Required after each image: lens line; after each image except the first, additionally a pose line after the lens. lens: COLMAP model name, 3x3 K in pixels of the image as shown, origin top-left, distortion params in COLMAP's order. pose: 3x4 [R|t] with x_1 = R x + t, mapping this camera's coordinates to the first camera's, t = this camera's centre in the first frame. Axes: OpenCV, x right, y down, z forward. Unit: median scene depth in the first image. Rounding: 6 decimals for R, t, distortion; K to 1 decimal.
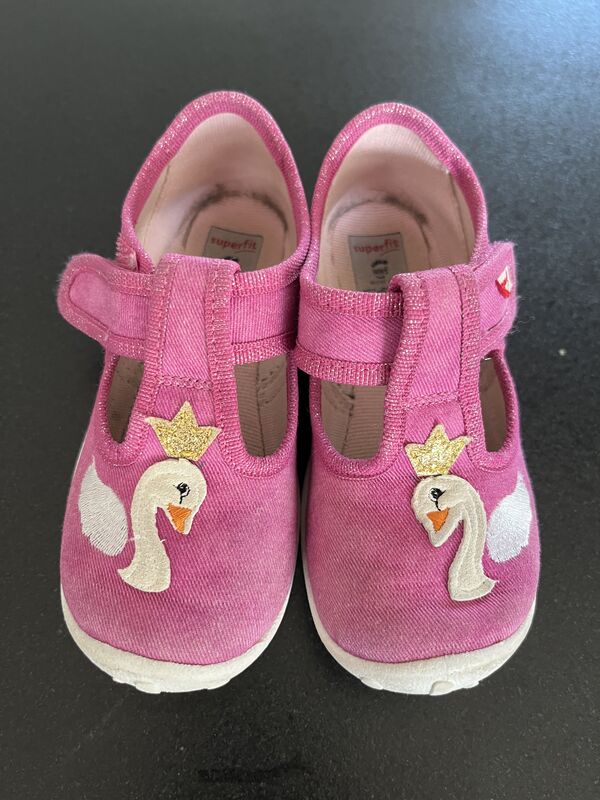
lens RADIAL K [[595.9, 0, 302.4], [0, 595.9, 410.2], [0, 0, 1]] dist [0.074085, -0.111313]
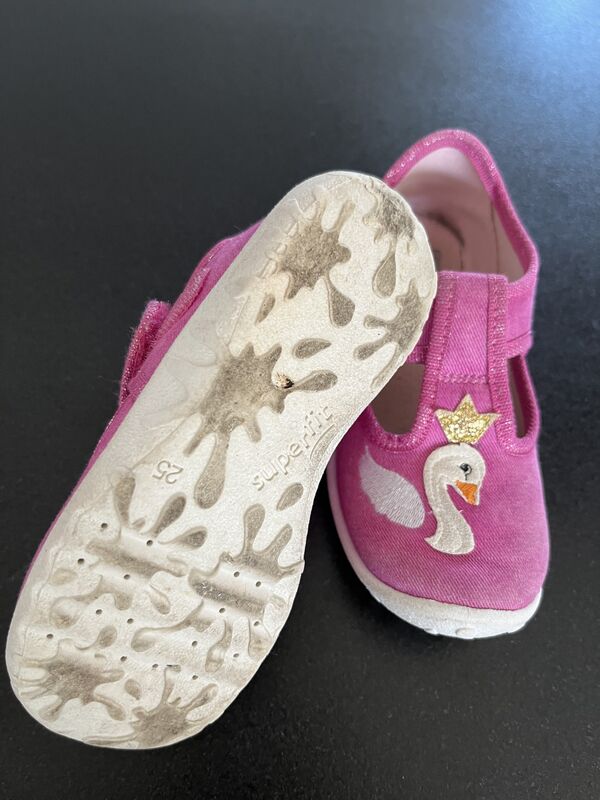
lens RADIAL K [[595.9, 0, 302.4], [0, 595.9, 410.2], [0, 0, 1]] dist [0.074085, -0.111313]
pose [[0.995703, -0.071866, 0.058394, -0.589630], [0.072810, 0.997245, -0.014205, 0.010002], [-0.057212, 0.018395, 0.998193, -0.175009]]
